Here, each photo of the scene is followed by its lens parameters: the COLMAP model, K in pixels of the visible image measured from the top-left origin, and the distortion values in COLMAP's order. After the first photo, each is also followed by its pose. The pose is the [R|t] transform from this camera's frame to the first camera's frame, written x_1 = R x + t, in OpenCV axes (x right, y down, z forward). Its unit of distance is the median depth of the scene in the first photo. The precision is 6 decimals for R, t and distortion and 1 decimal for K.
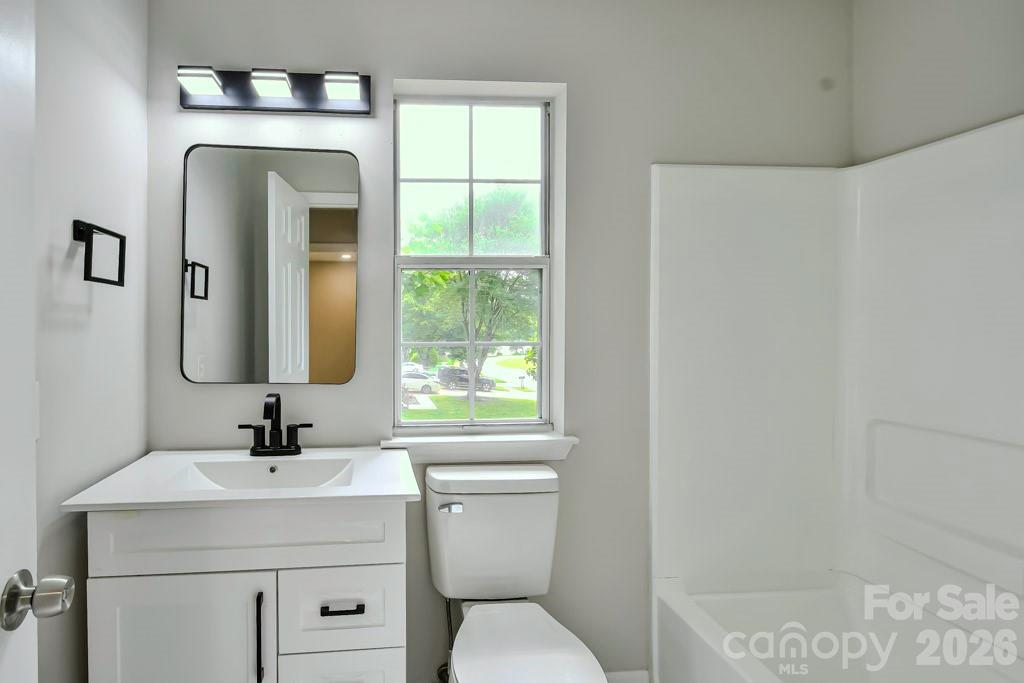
lens RADIAL K [[485.3, 0, 508.9], [0, 485.3, 339.4], [0, 0, 1]] dist [-0.002017, -0.000079]
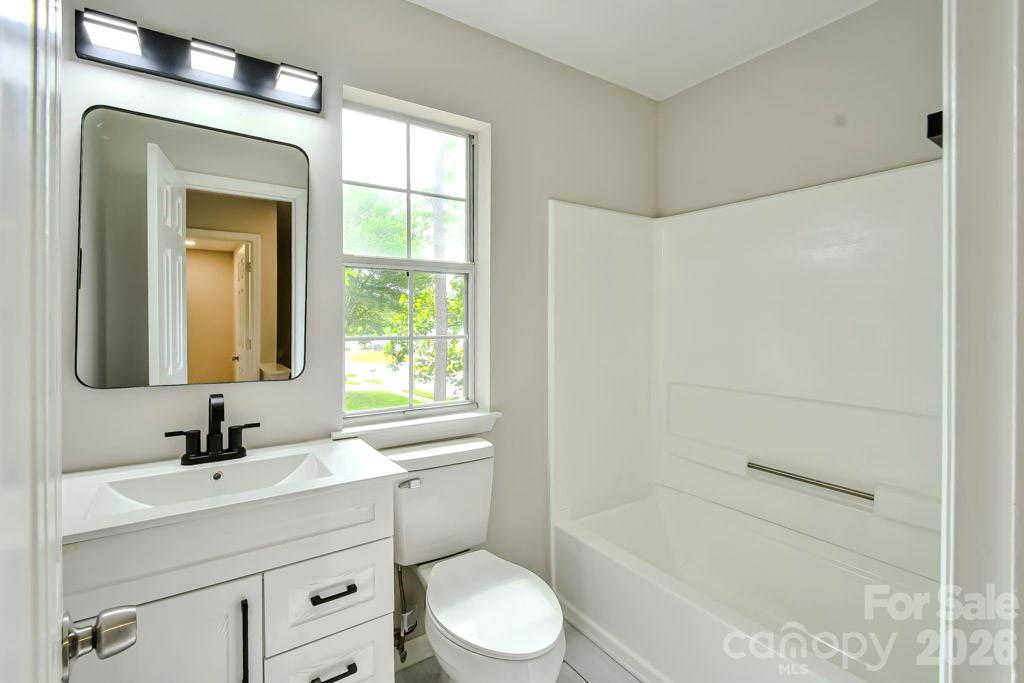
lens RADIAL K [[461.4, 0, 508.6], [0, 461.4, 334.9], [0, 0, 1]] dist [-0.009798, -0.000763]
pose [[0.870843, -0.011012, 0.491437, -0.415737], [0.010990, 0.999935, 0.002932, 0.002513], [-0.491438, 0.002848, 0.870908, -0.035584]]
